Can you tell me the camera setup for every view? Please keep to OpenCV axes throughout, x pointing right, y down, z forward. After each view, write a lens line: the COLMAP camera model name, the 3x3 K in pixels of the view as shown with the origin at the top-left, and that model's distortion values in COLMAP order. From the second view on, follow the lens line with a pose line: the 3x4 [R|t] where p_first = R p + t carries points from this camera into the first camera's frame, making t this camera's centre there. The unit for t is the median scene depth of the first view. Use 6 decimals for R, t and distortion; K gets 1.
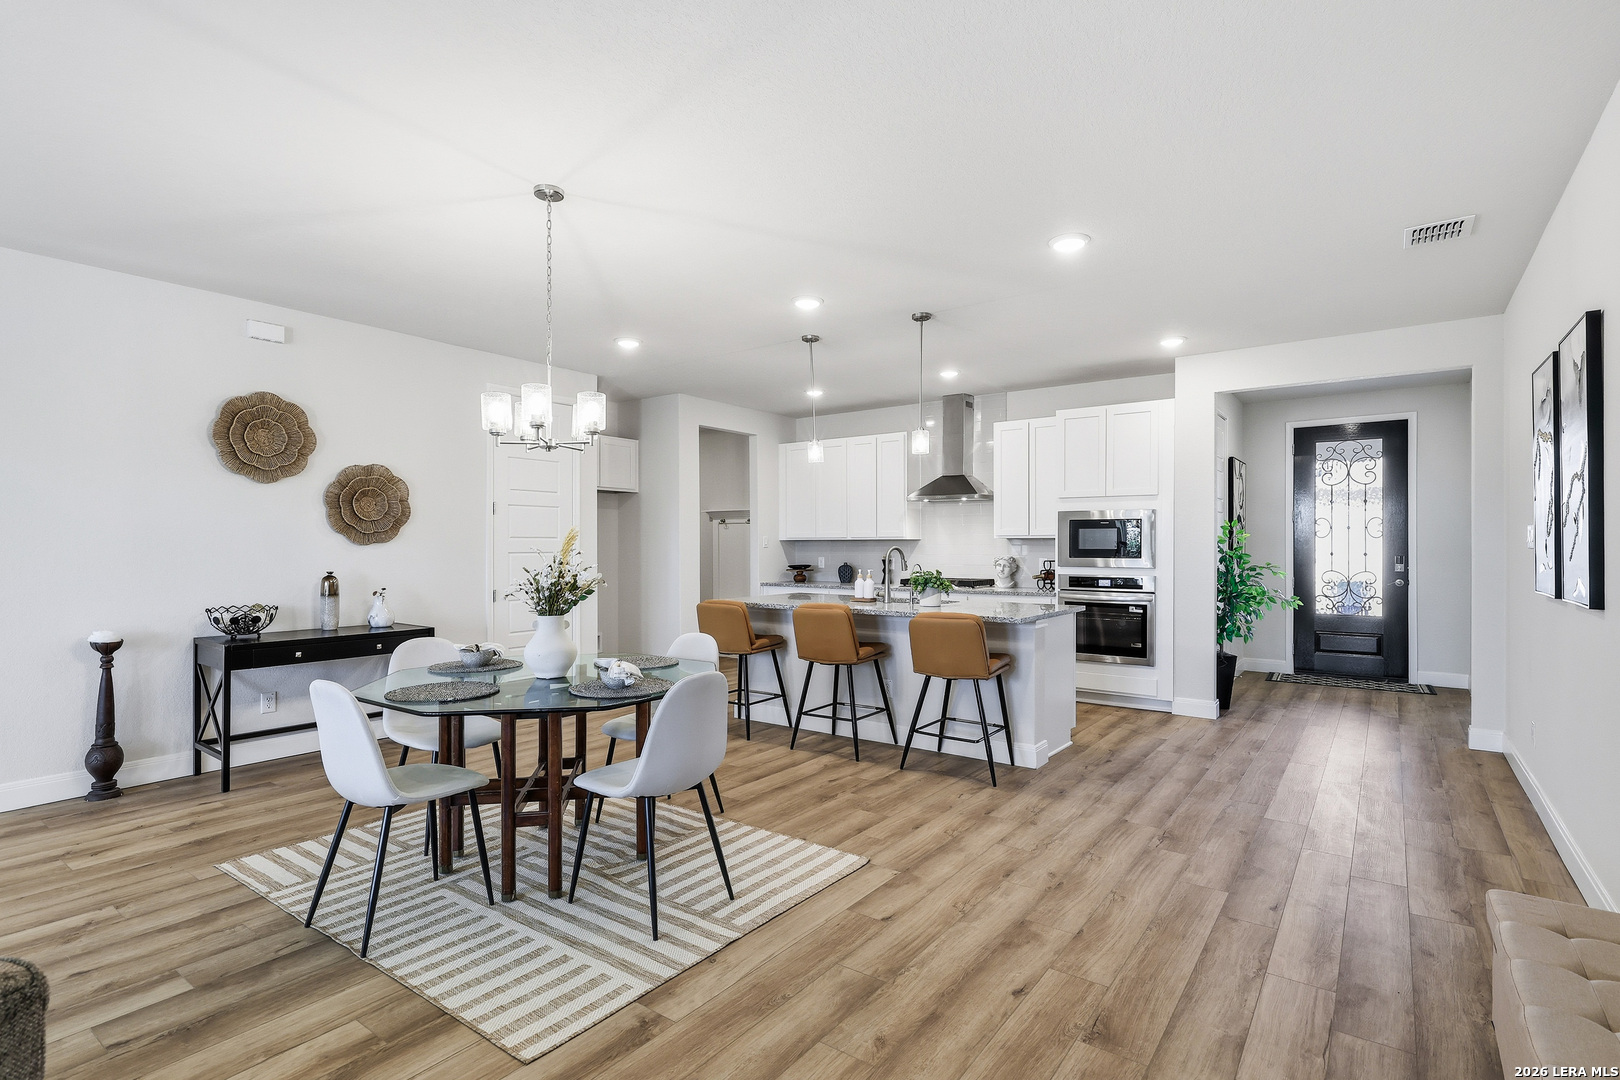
lens RADIAL K [[794.9, 0, 810.0], [0, 794.9, 540.0], [0, 0, 1]] dist [-0.000527, 0.000108]
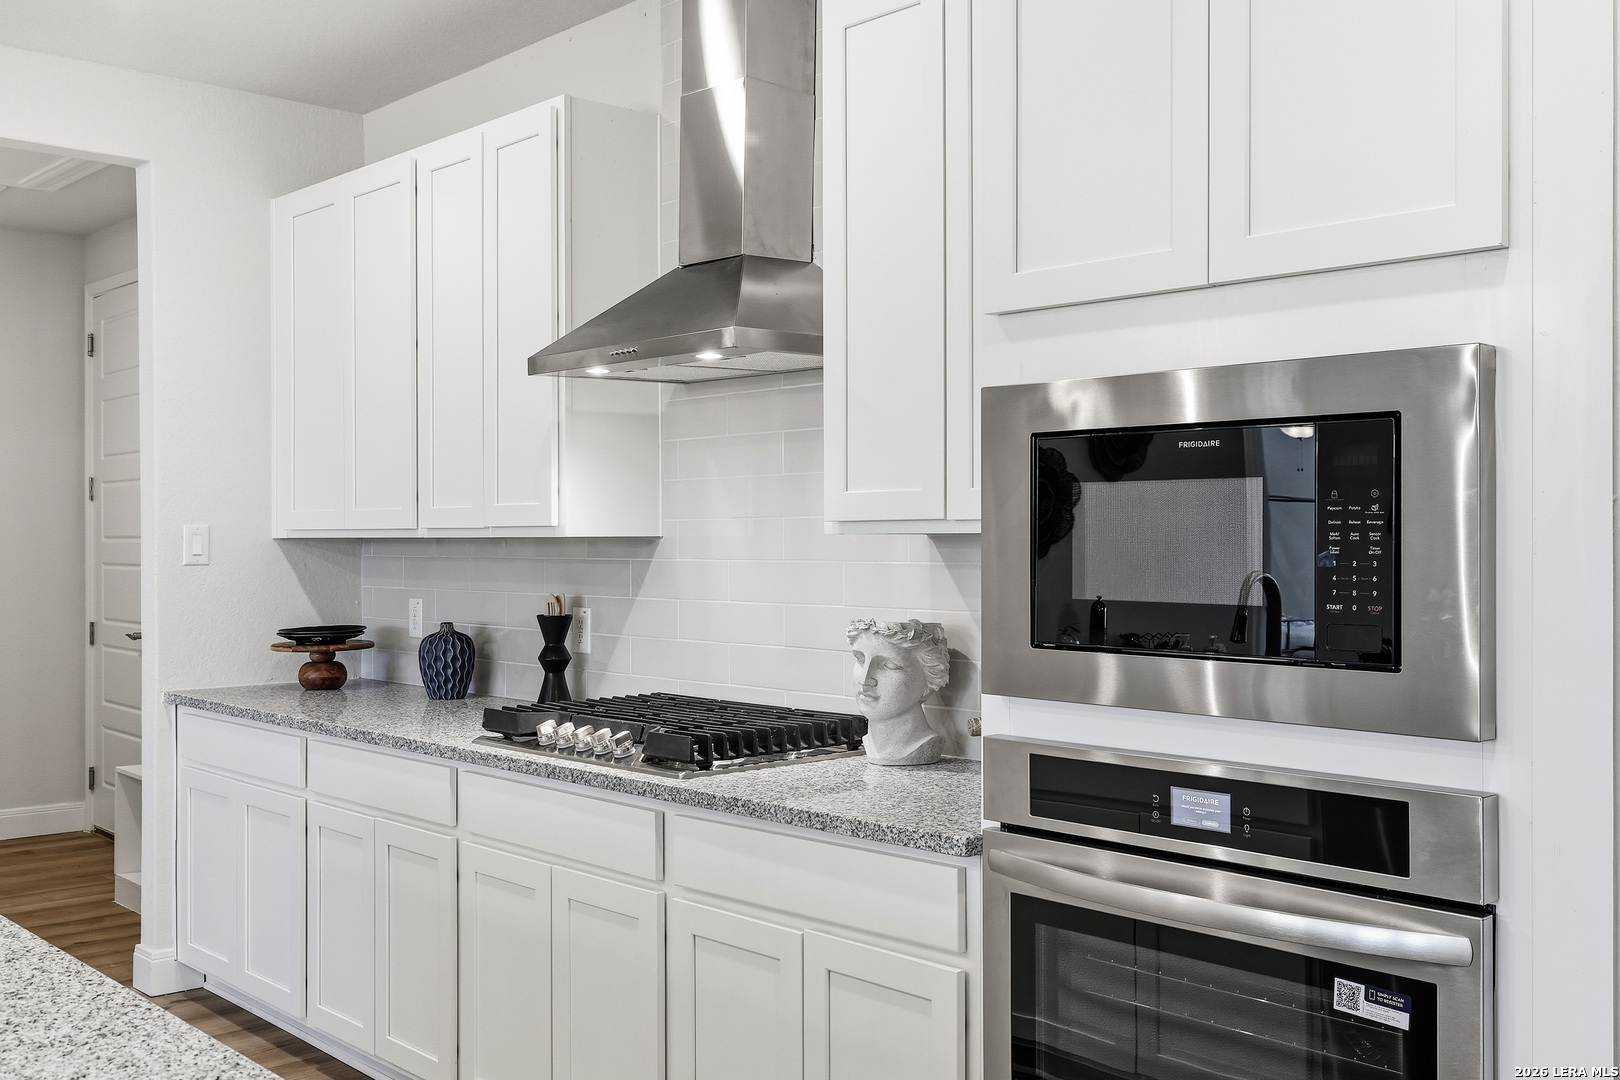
lens RADIAL K [[1654.4, 0, 810.0], [0, 1654.4, 540.0], [0, 0, 1]] dist [0.065077, -0.001397]
pose [[0.975834, -0.002042, -0.218505, 0.506947], [0.004623, 0.999925, 0.011303, -0.008350], [0.218466, -0.012040, 0.975770, 0.894084]]
